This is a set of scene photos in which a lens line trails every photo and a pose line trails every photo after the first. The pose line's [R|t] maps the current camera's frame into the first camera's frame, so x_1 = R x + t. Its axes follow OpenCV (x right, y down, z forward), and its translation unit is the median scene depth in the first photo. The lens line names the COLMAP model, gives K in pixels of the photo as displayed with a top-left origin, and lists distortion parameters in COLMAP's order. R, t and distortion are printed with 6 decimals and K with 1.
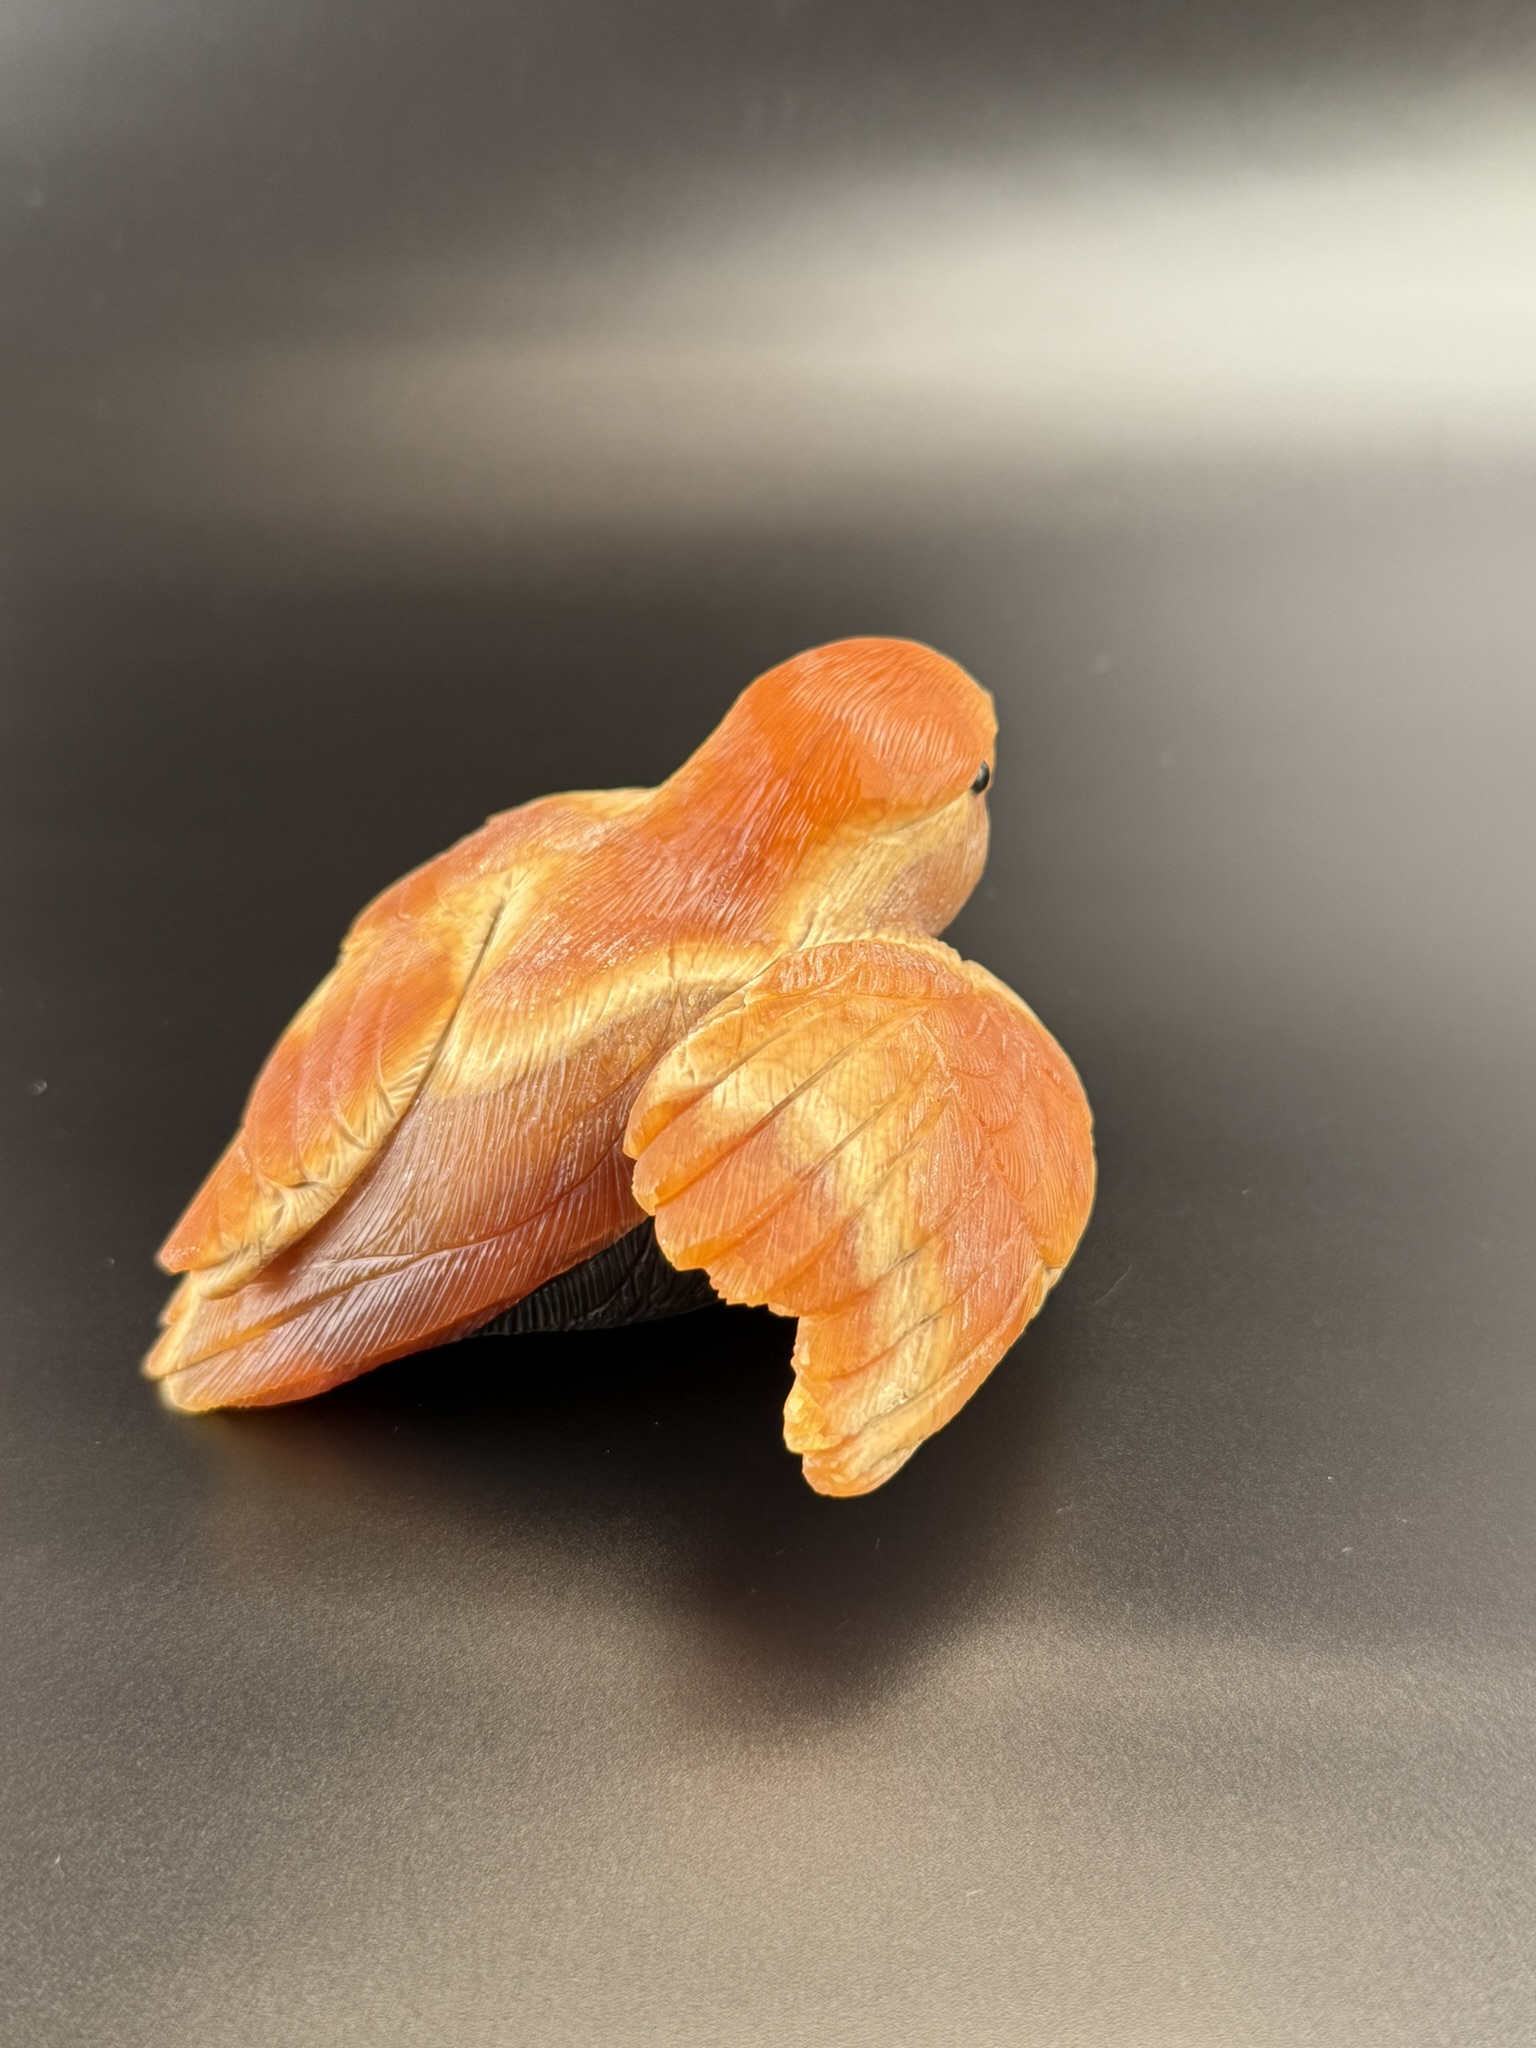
lens RADIAL K [[2193.9, 0, 768.0], [0, 2193.9, 1024.0], [0, 0, 1]] dist [0.186893, -0.592000]
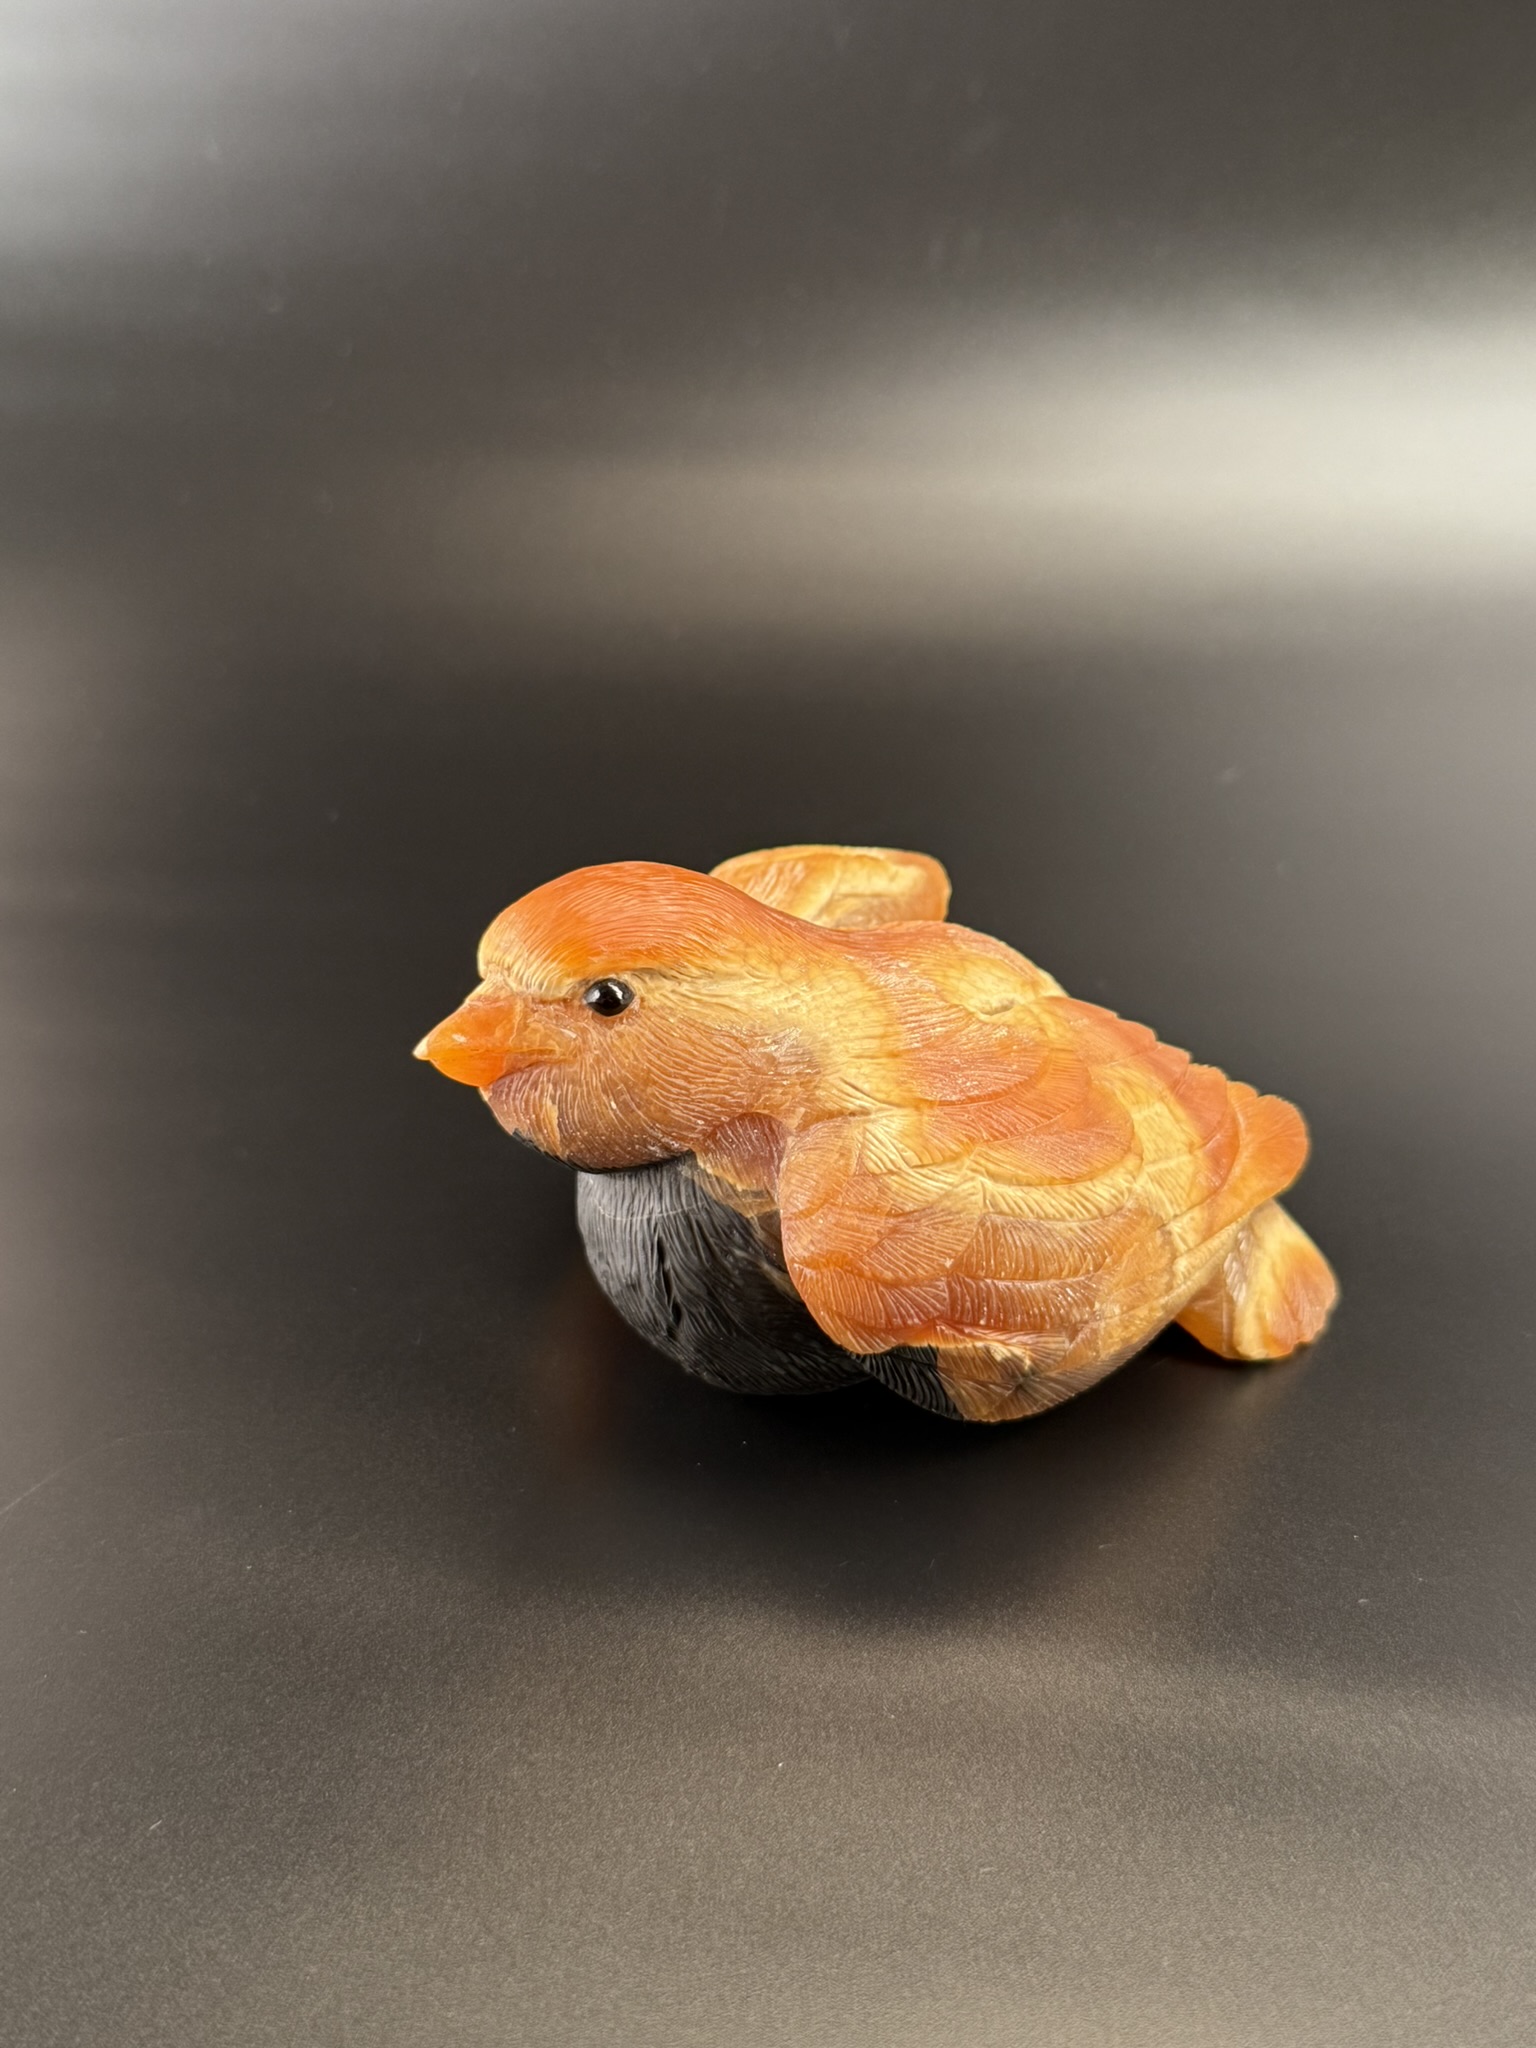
lens RADIAL K [[2193.9, 0, 768.0], [0, 2193.9, 1024.0], [0, 0, 1]] dist [0.186893, -0.592000]
pose [[0.995060, 0.055995, -0.081977, 0.048372], [-0.058971, 0.997669, -0.034350, 0.009799], [0.079862, 0.039015, 0.996042, -0.135024]]
